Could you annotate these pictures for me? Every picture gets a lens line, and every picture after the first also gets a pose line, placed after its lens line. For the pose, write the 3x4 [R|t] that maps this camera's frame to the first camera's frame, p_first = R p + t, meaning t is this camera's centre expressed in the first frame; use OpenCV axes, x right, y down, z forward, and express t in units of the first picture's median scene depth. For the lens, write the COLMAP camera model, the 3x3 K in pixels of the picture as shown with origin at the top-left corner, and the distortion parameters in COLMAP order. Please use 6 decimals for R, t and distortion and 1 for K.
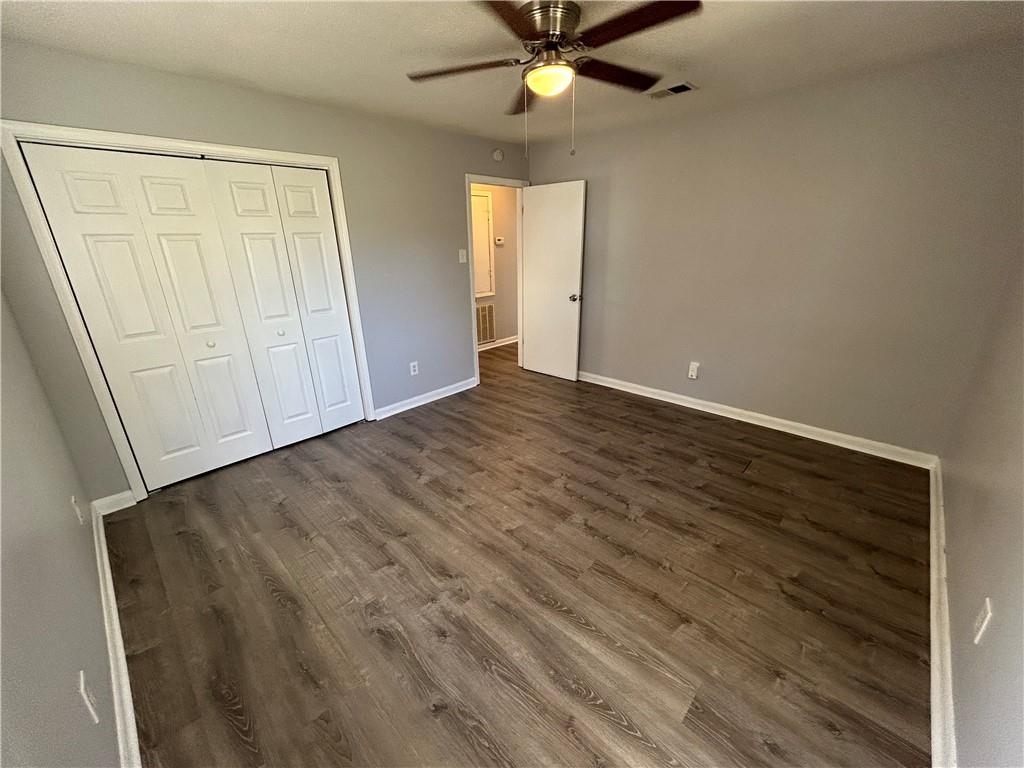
lens RADIAL K [[409.7, 0, 513.1], [0, 409.7, 382.6], [0, 0, 1]] dist [-0.000739, -0.000079]
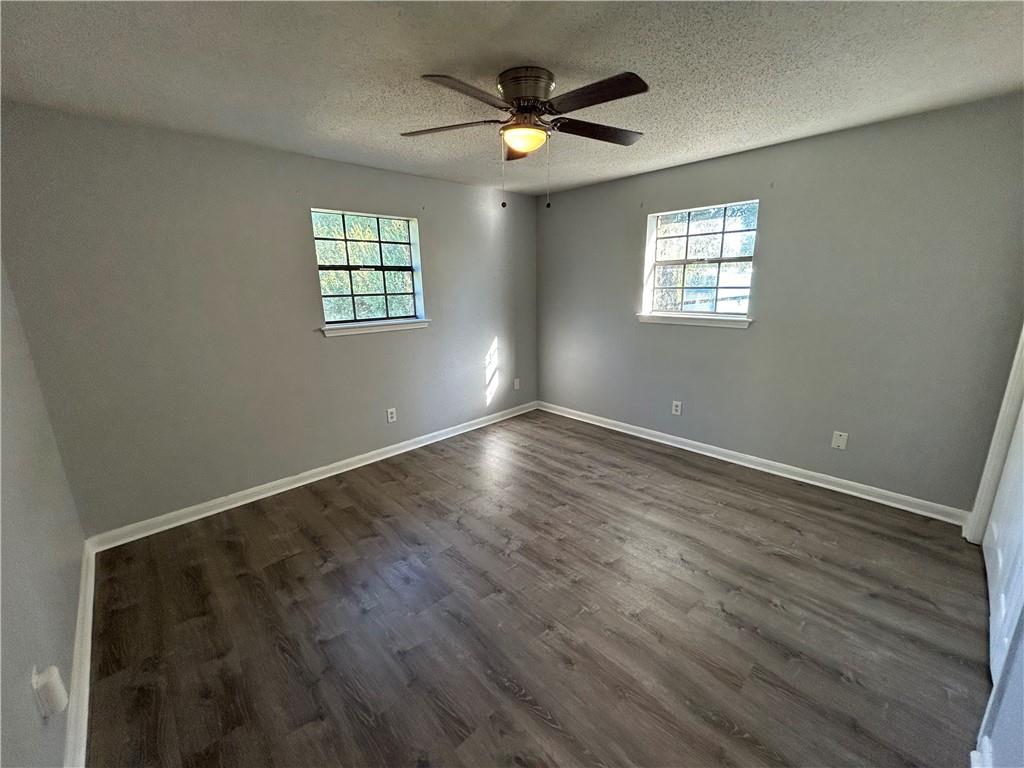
lens RADIAL K [[409.7, 0, 513.1], [0, 409.7, 382.6], [0, 0, 1]] dist [-0.000739, -0.000079]
pose [[-0.998443, 0.028352, 0.048035, 0.071140], [0.049981, 0.837057, 0.544827, -0.633142], [-0.024761, 0.546380, -0.837171, 1.796140]]
